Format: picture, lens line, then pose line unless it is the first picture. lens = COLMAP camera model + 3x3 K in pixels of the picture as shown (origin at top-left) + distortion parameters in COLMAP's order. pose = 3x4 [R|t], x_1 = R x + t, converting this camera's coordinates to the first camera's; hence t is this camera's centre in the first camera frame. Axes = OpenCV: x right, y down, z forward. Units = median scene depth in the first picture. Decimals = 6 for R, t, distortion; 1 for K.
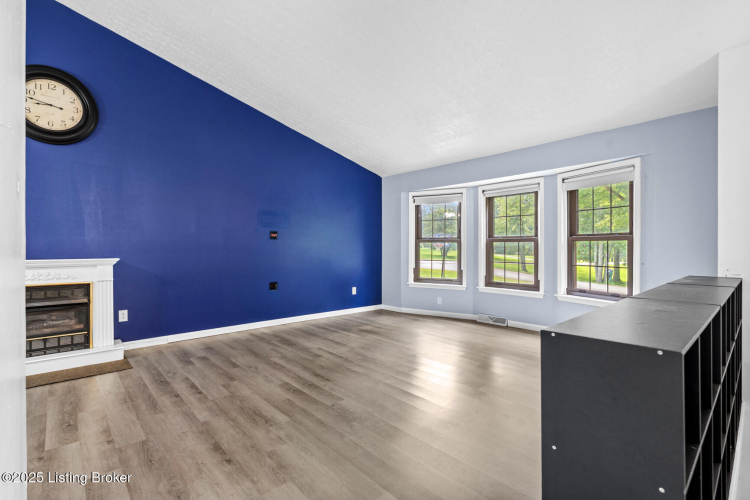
lens RADIAL K [[355.7, 0, 374.5], [0, 355.7, 248.0], [0, 0, 1]] dist [-0.000491, 0.000414]
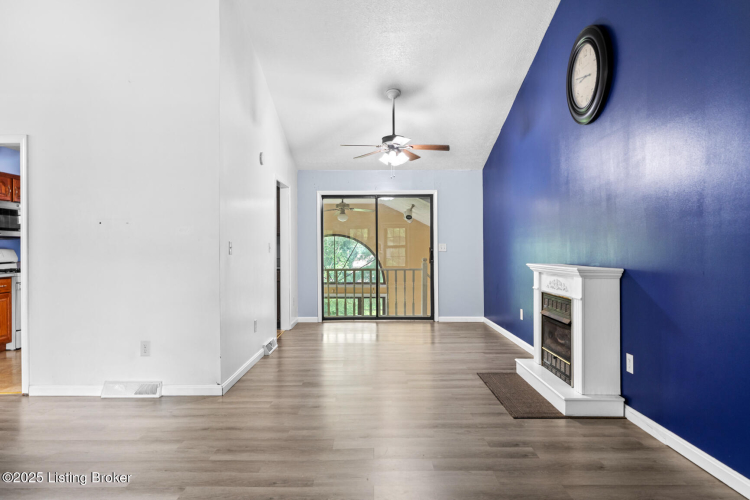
lens RADIAL K [[490.8, 0, 376.7], [0, 490.8, 250.7], [0, 0, 1]] dist [-0.001950, -0.000166]
pose [[-0.666403, 0.007927, -0.745550, 0.230055], [-0.000190, 0.999942, 0.010802, -0.013161], [0.745592, 0.007340, -0.666362, 1.336022]]
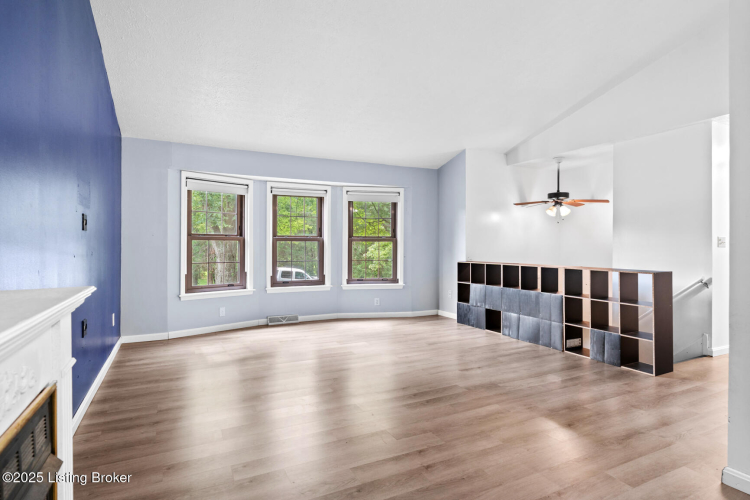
lens RADIAL K [[402.2, 0, 374.2], [0, 402.2, 247.6], [0, 0, 1]] dist [-0.007520, -0.000897]
pose [[0.257157, -0.003839, 0.966362, -0.990178], [0.002667, 0.999991, 0.003263, -0.002457], [-0.966366, 0.001738, 0.257165, 0.677767]]
